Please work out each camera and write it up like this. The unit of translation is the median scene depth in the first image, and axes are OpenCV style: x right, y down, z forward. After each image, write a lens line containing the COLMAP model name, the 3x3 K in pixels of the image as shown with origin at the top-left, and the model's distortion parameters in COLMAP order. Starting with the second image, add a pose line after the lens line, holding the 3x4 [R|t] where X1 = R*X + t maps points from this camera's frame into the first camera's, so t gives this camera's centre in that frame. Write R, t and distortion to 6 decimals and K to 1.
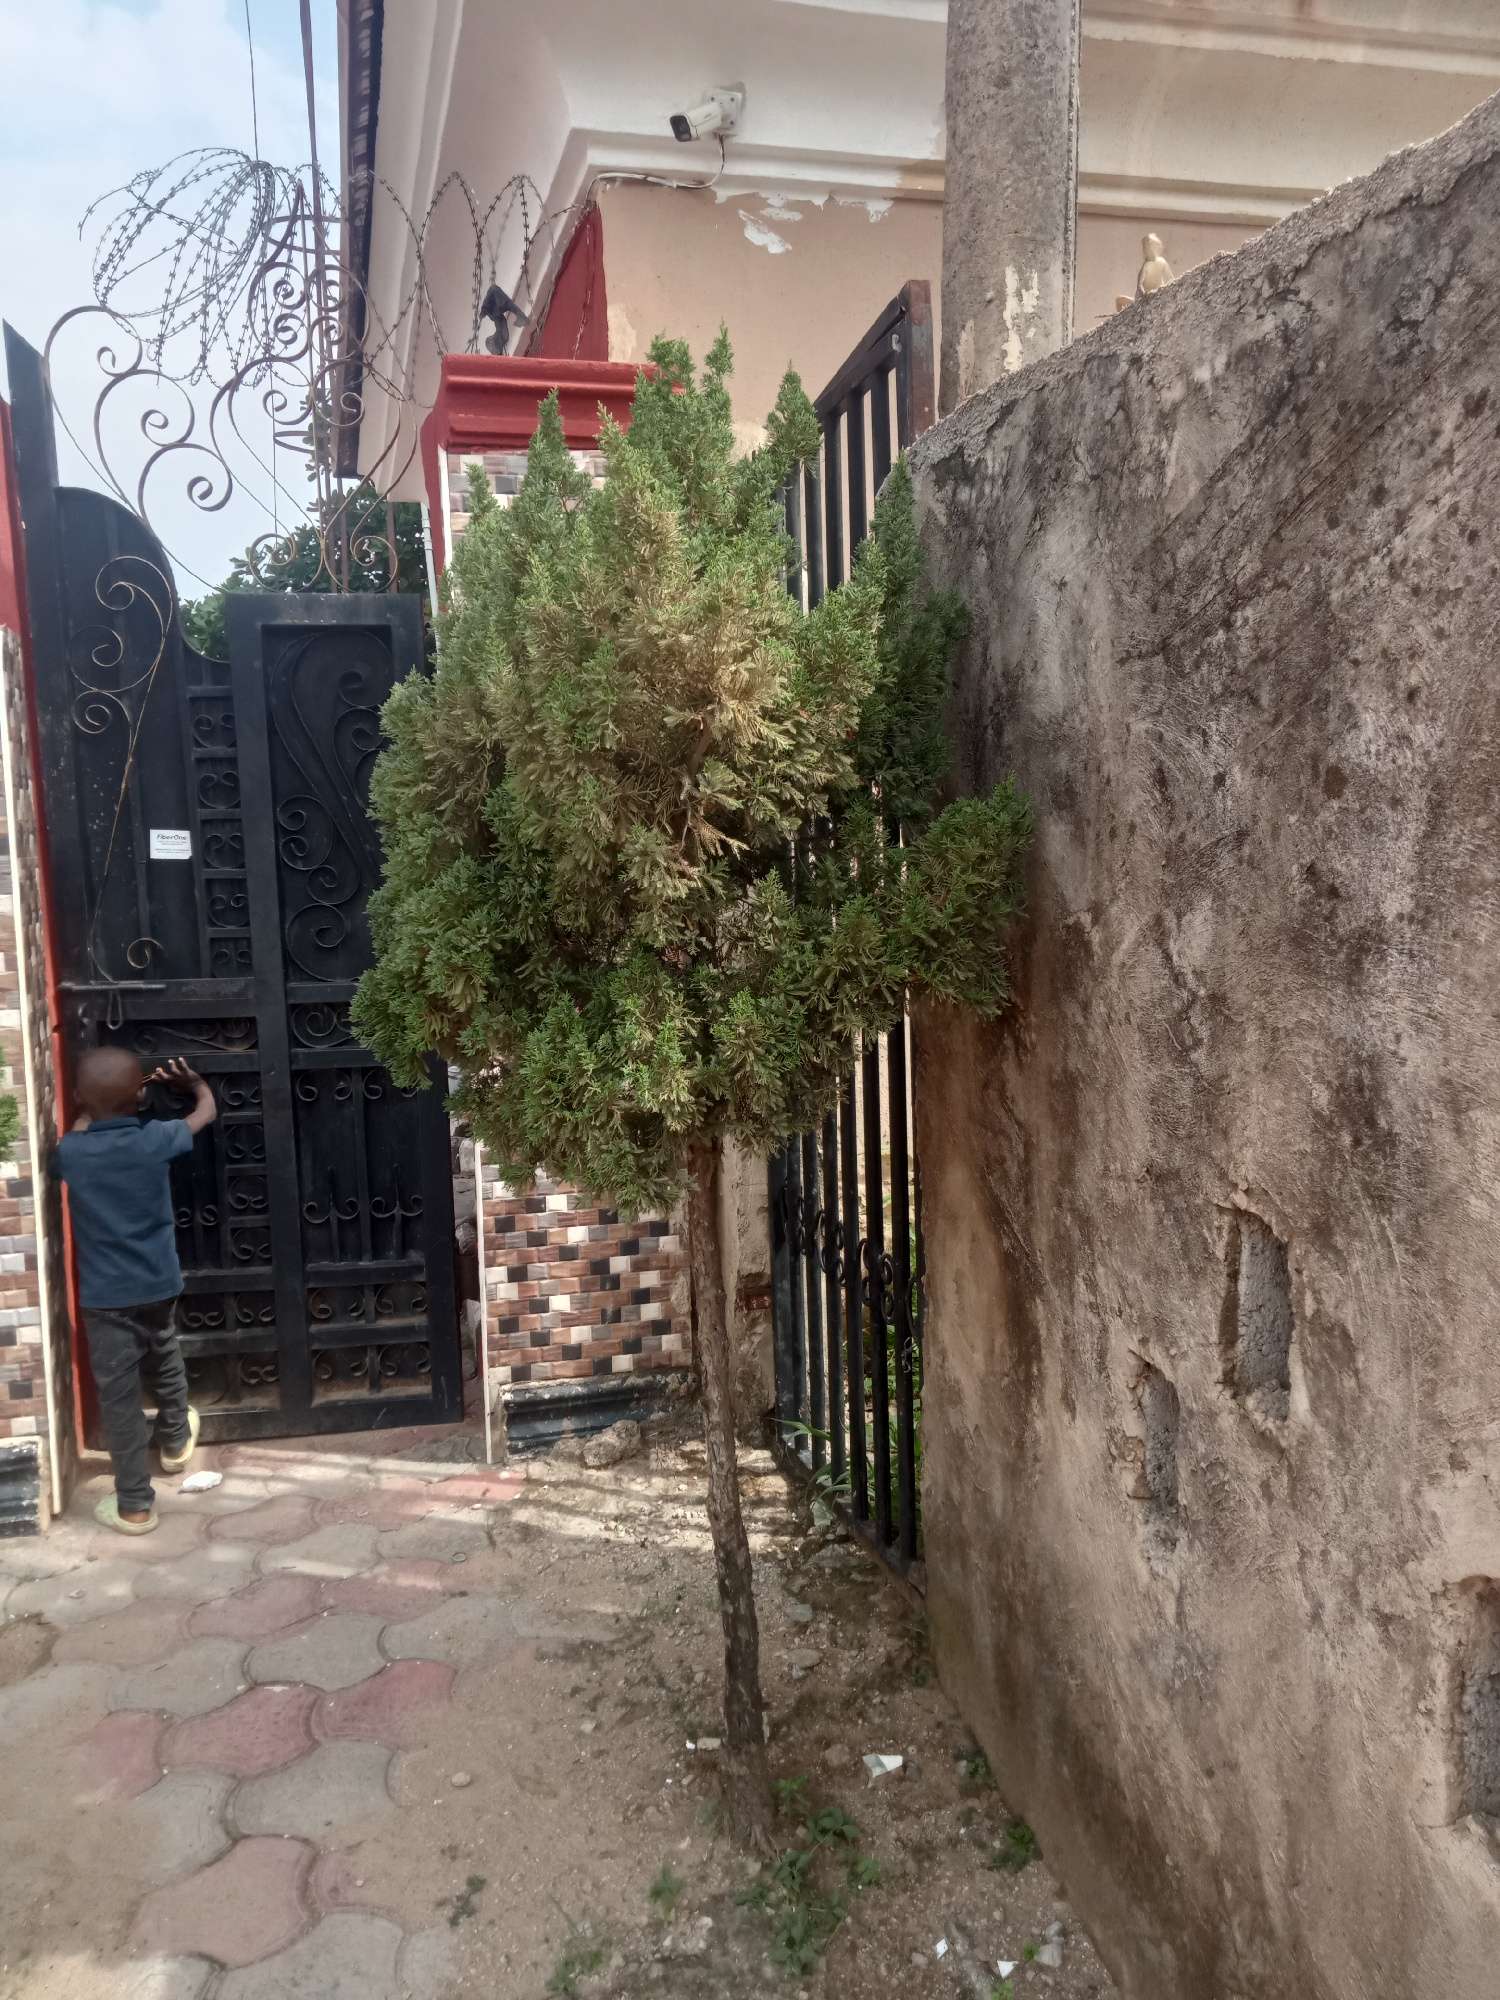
lens RADIAL K [[1463.9, 0, 739.1], [0, 1463.9, 999.0], [0, 0, 1]] dist [0.035685, -0.021995]
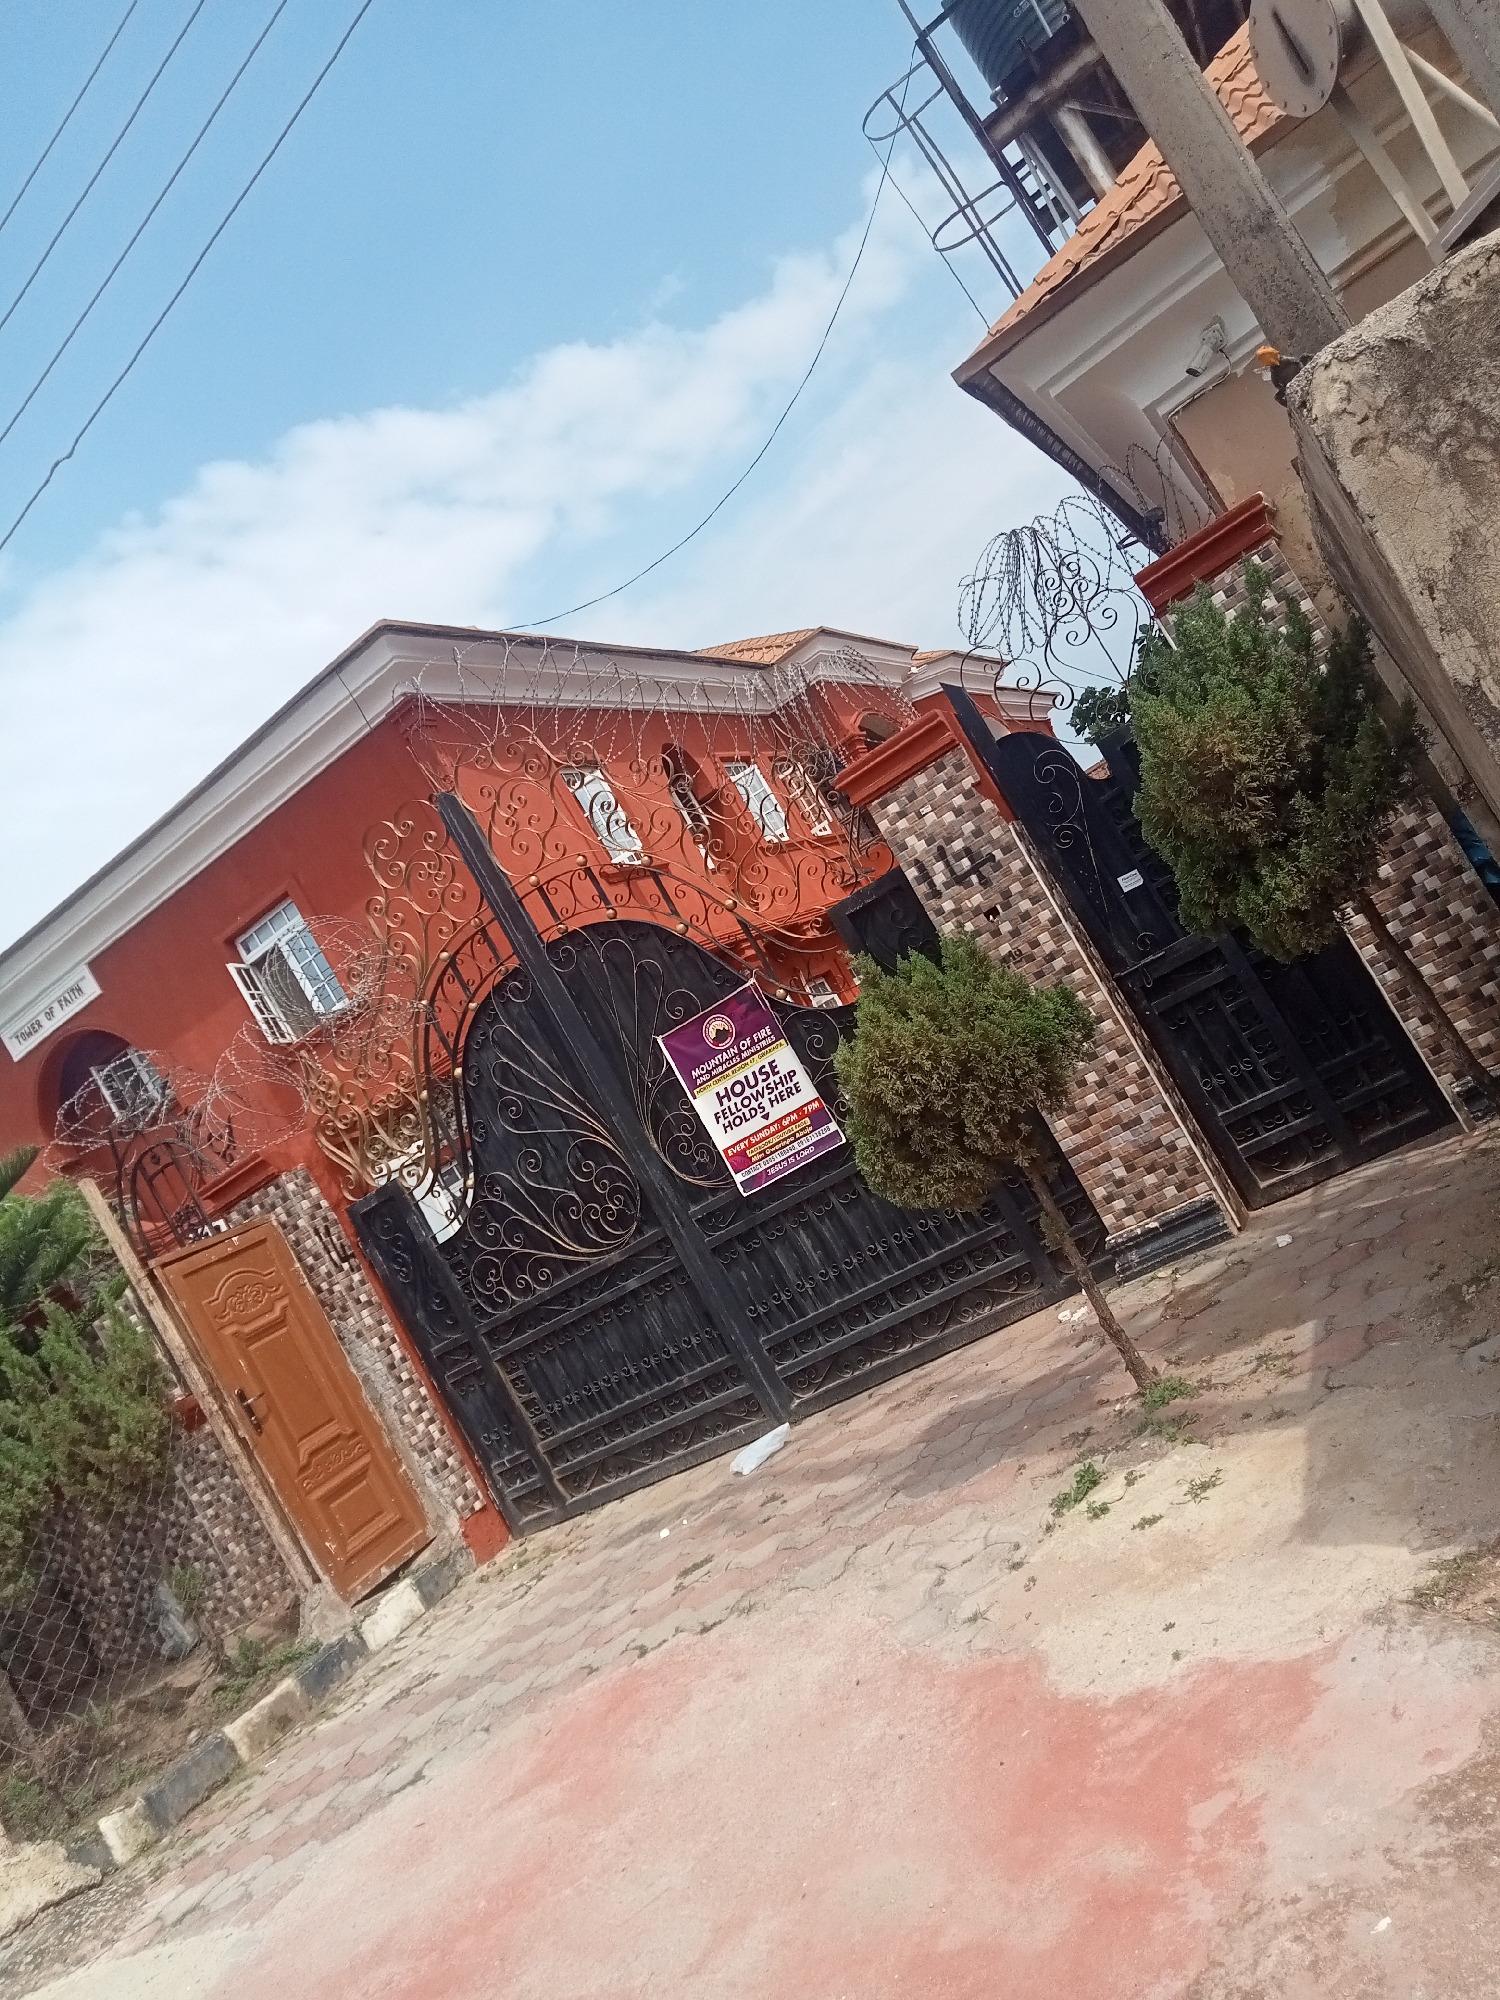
lens RADIAL K [[1463.9, 0, 748.9], [0, 1463.9, 998.4], [0, 0, 1]] dist [0.035685, -0.021995]
pose [[0.653230, -0.396233, -0.645205, 0.449179], [0.406121, 0.902546, -0.143098, 0.102845], [0.639028, -0.168555, 0.750488, -0.746856]]
